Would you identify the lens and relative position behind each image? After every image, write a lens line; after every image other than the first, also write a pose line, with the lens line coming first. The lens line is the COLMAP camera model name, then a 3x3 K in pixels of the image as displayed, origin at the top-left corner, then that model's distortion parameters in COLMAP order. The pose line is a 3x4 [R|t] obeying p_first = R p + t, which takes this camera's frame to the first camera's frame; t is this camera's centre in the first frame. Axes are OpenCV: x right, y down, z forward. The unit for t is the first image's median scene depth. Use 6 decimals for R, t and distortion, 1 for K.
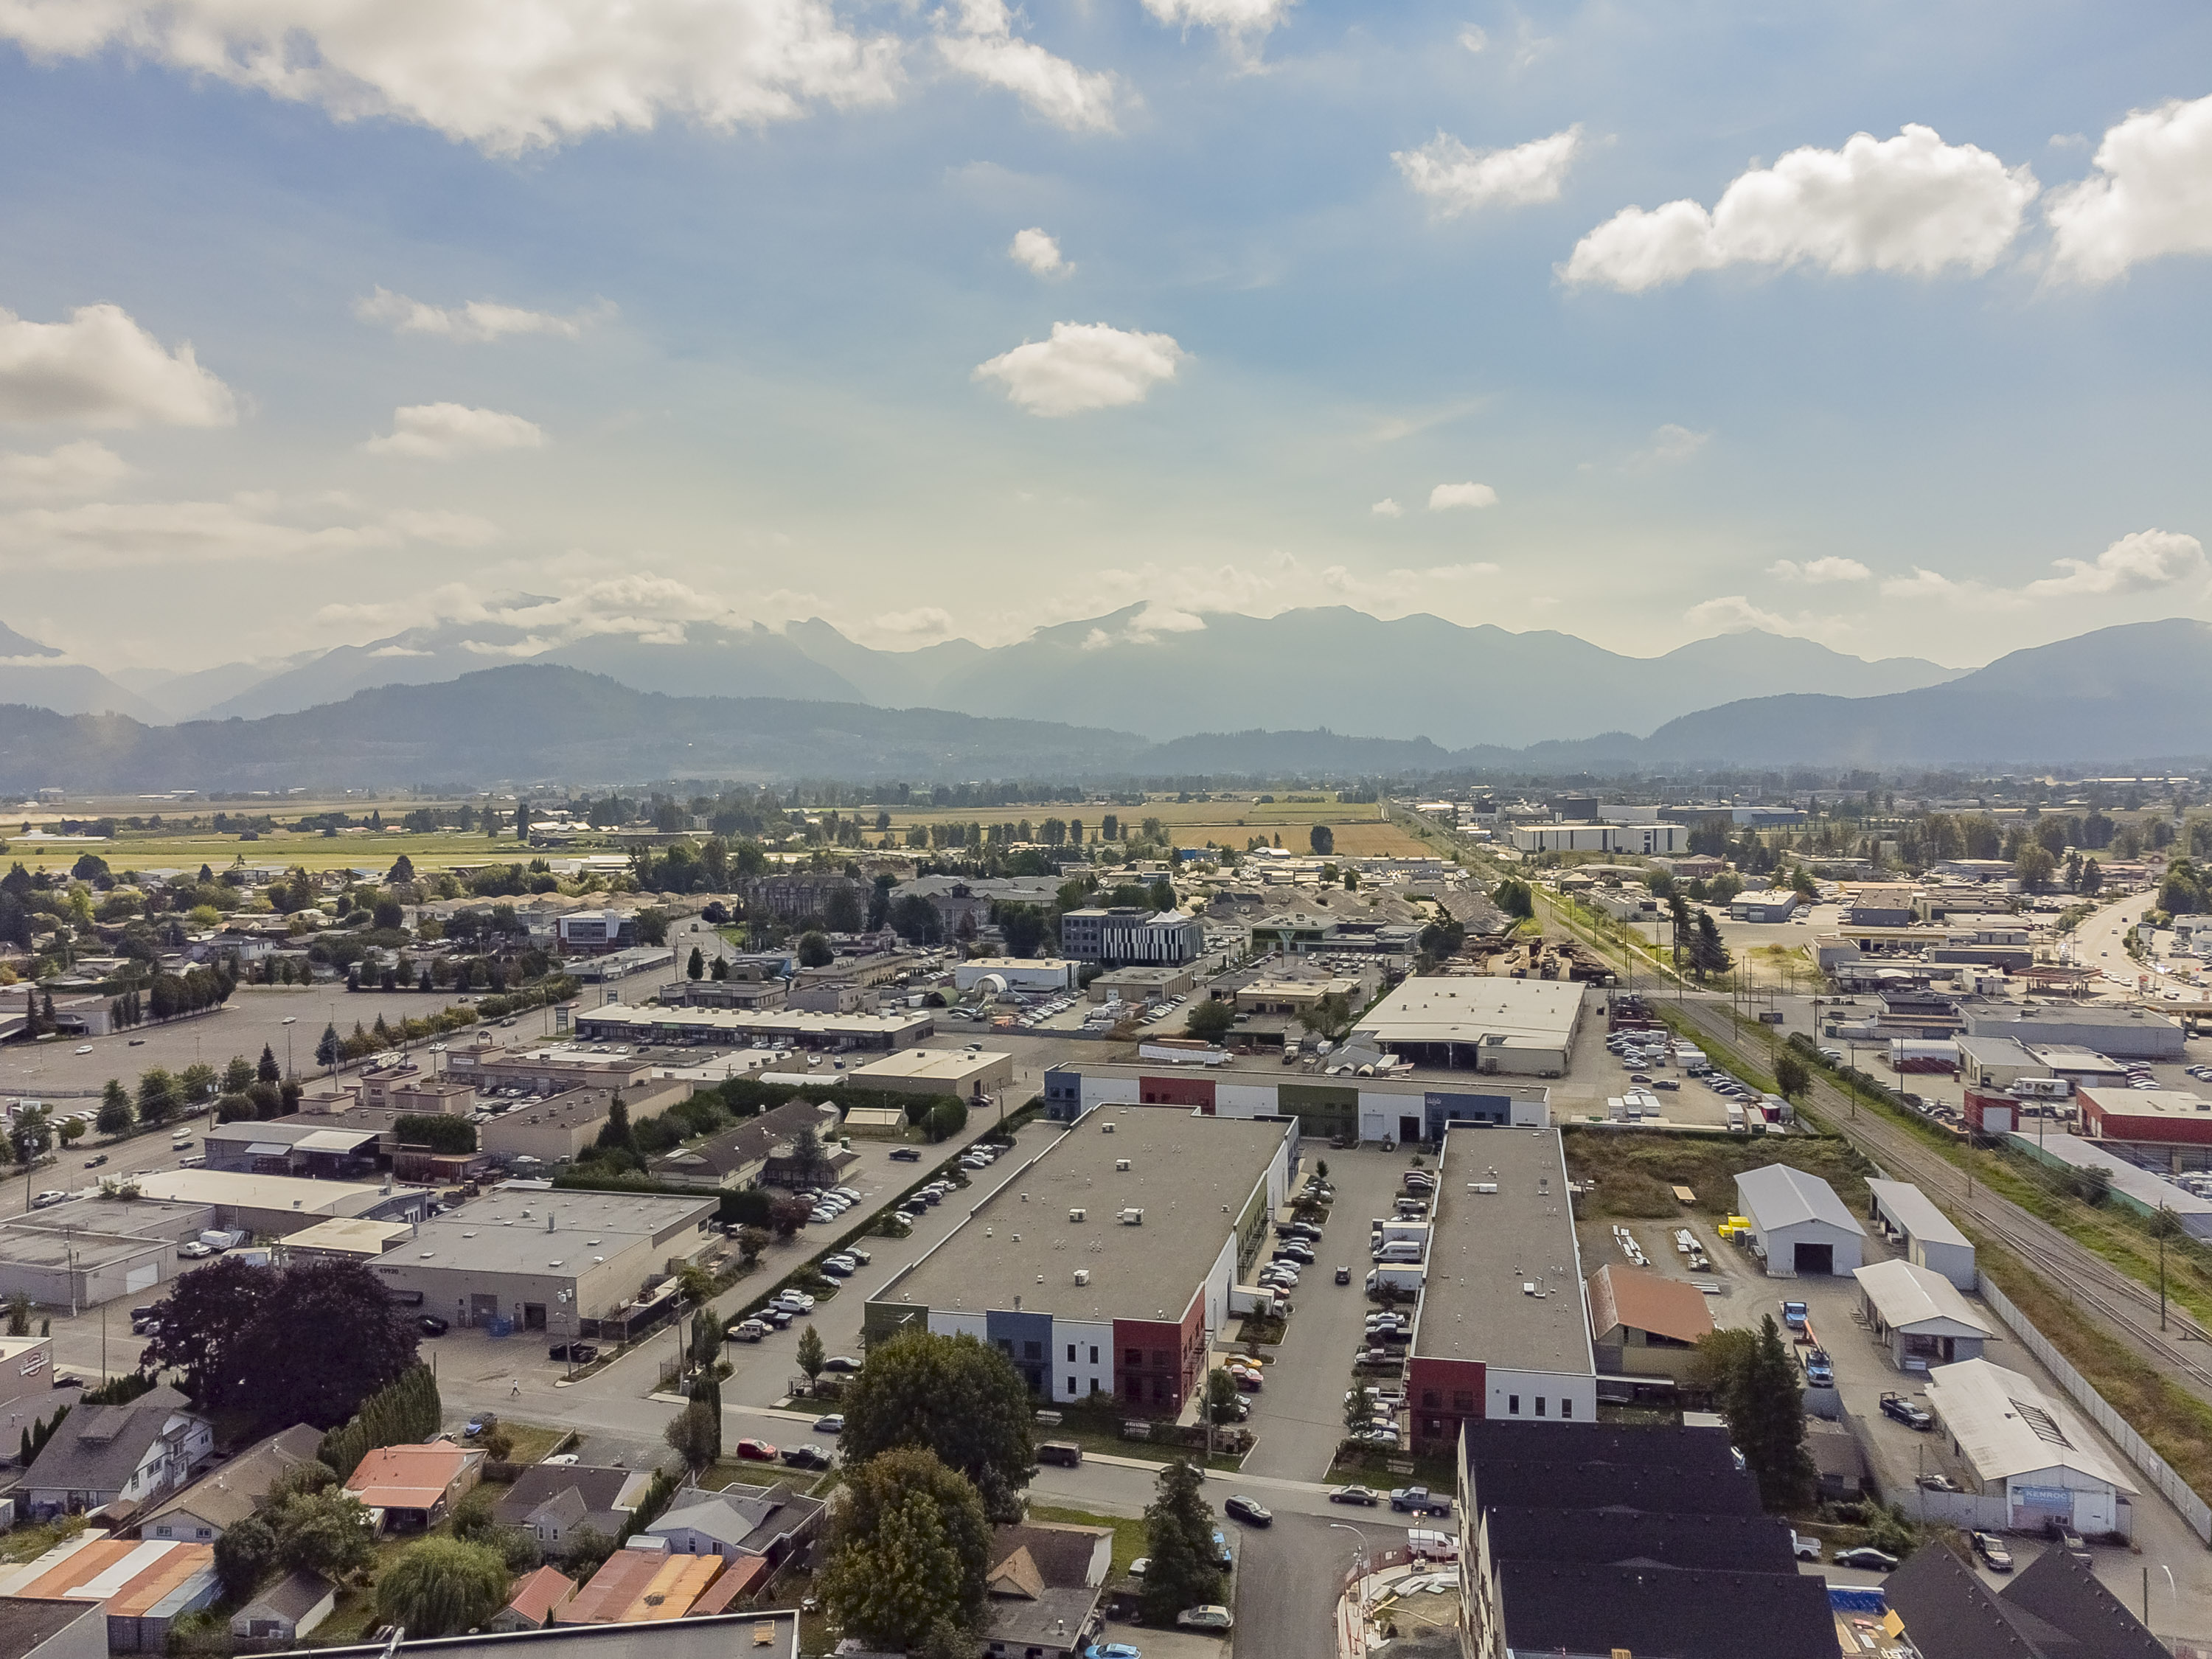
lens RADIAL K [[1691.0, 0, 1091.8], [0, 1691.0, 821.1], [0, 0, 1]] dist [0.010550, 0.001435]
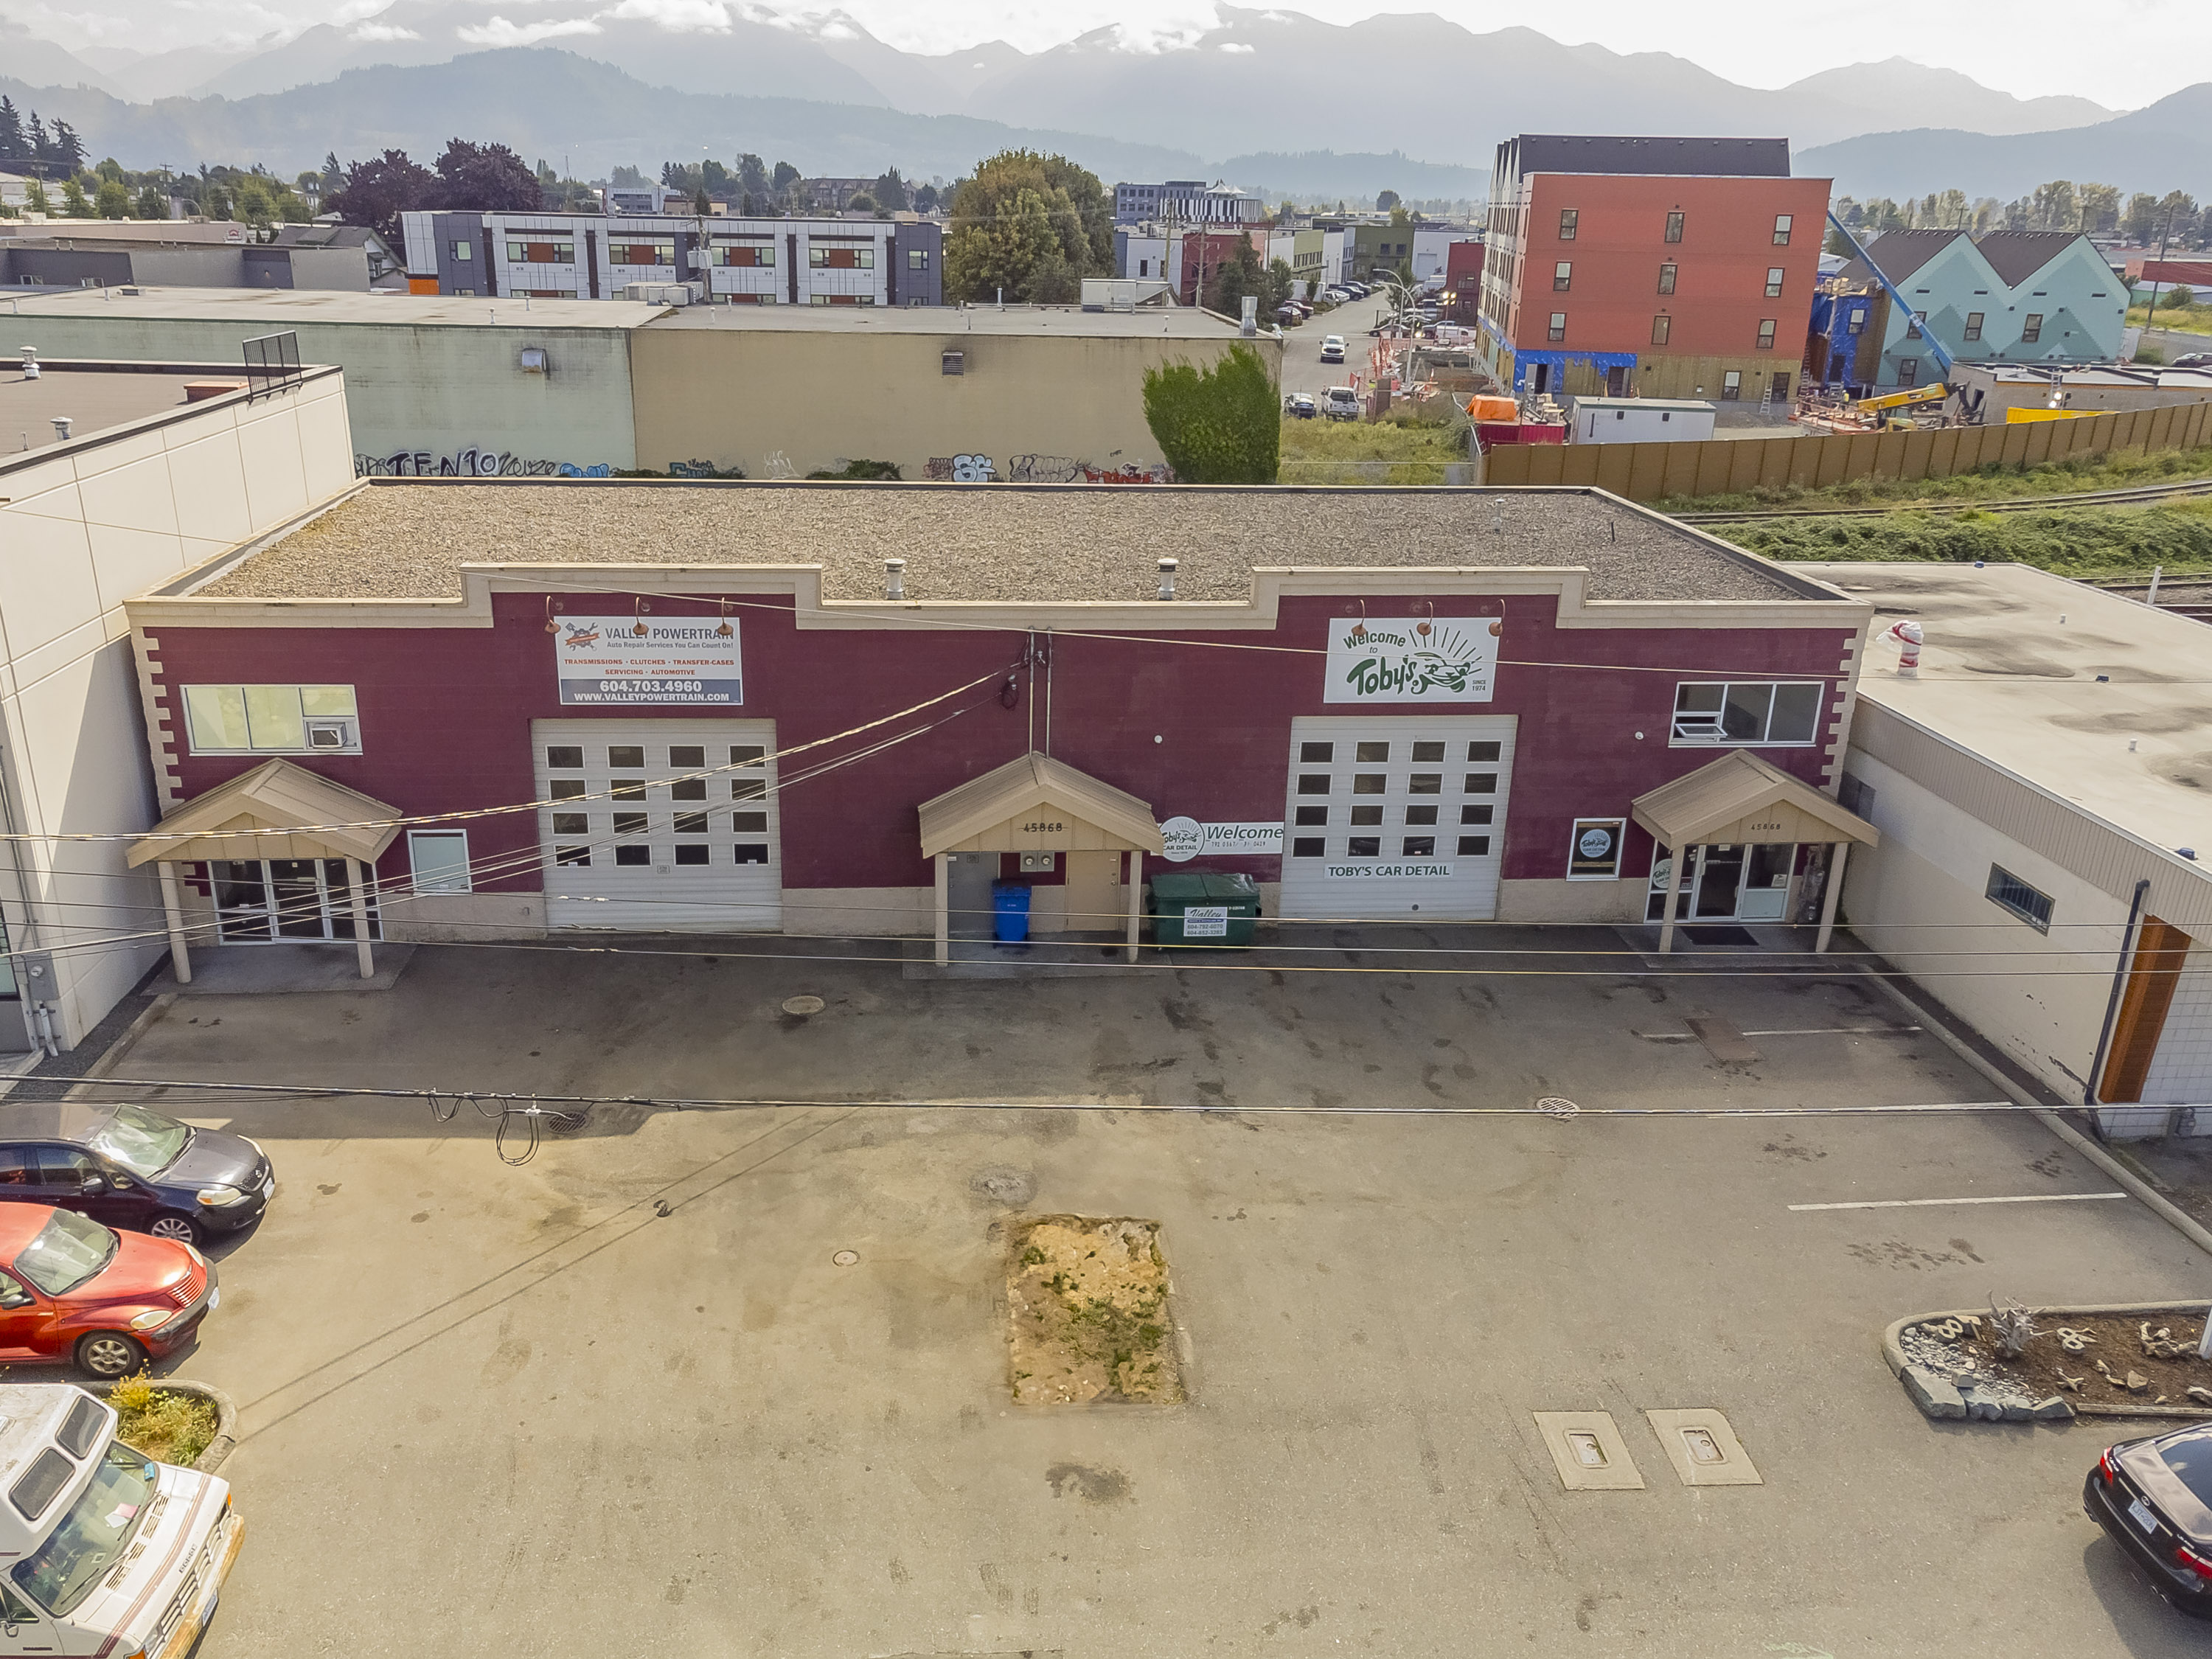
lens RADIAL K [[1734.2, 0, 1054.2], [0, 1734.2, 867.6], [0, 0, 1]] dist [0.004875, 0.004452]
pose [[0.998335, 0.050313, -0.028208, -0.019201], [-0.038775, 0.947445, 0.317560, 0.326747], [0.042703, -0.315937, 0.947819, -0.213884]]
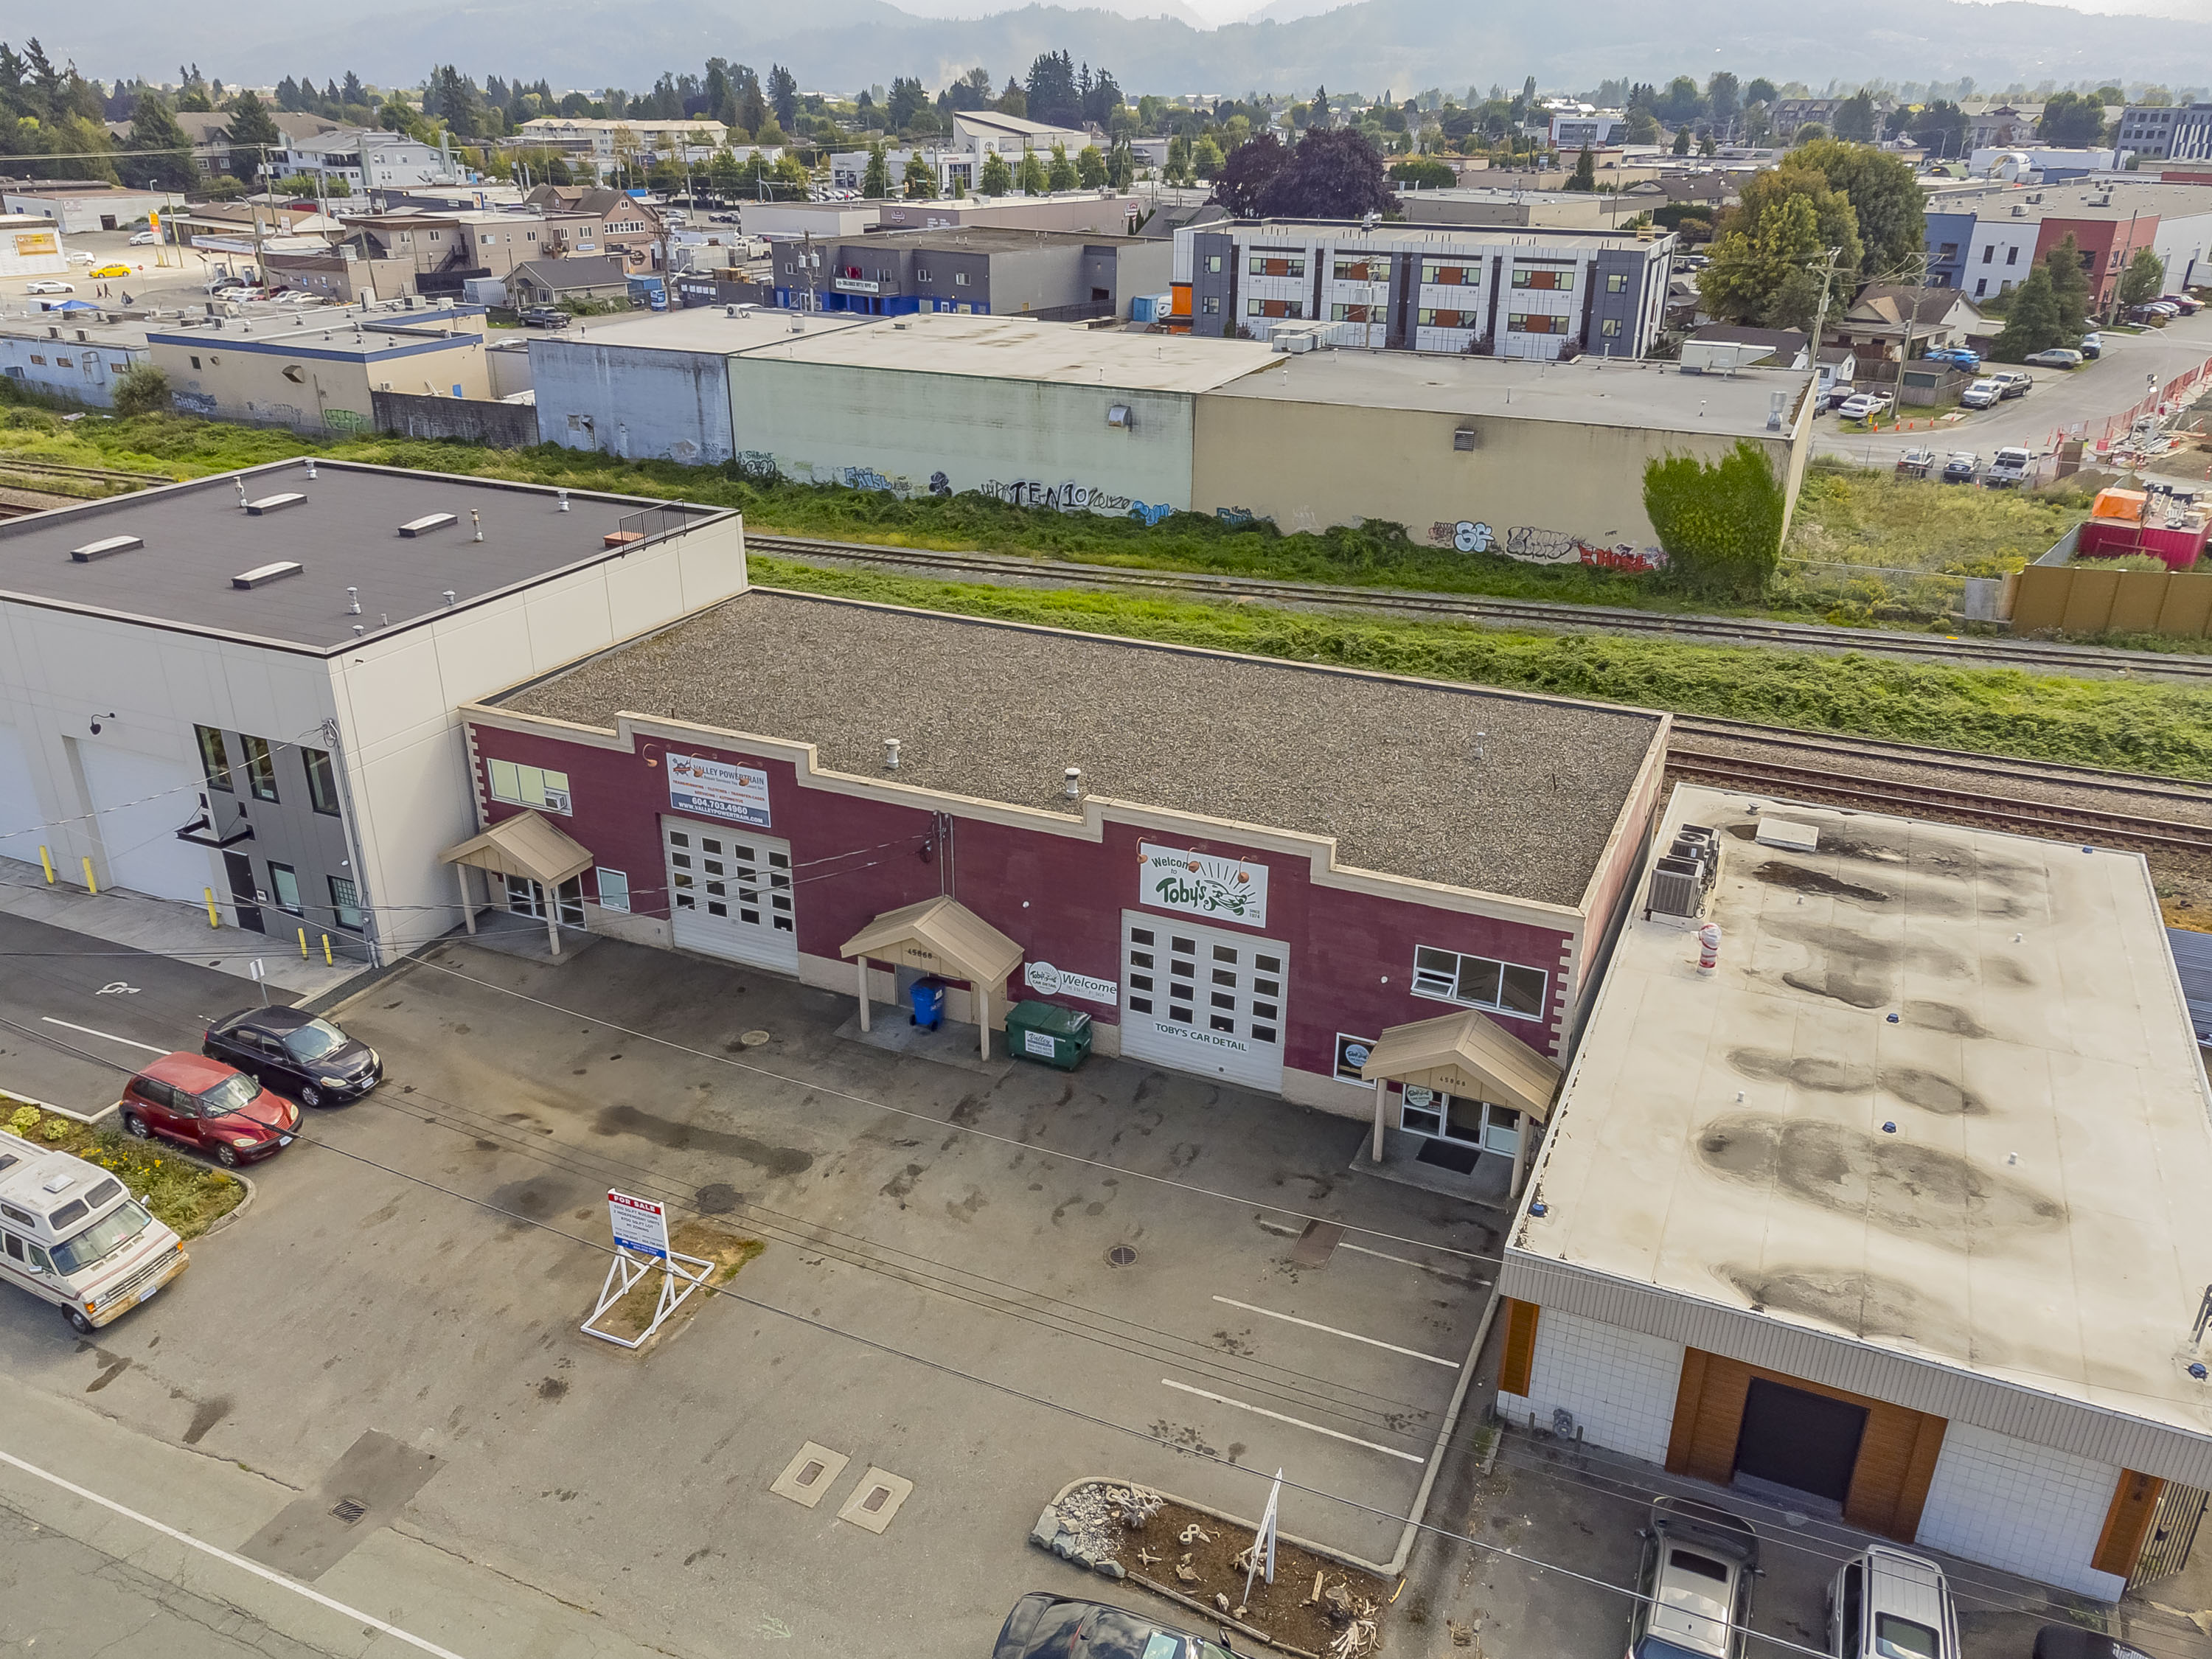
lens RADIAL K [[1691.0, 0, 1091.8], [0, 1691.0, 821.1], [0, 0, 1]] dist [0.010550, 0.001435]
pose [[0.847275, 0.229142, -0.479186, 0.100249], [-0.041775, 0.928112, 0.369950, 0.273845], [0.529509, -0.293431, 0.795939, -0.218731]]
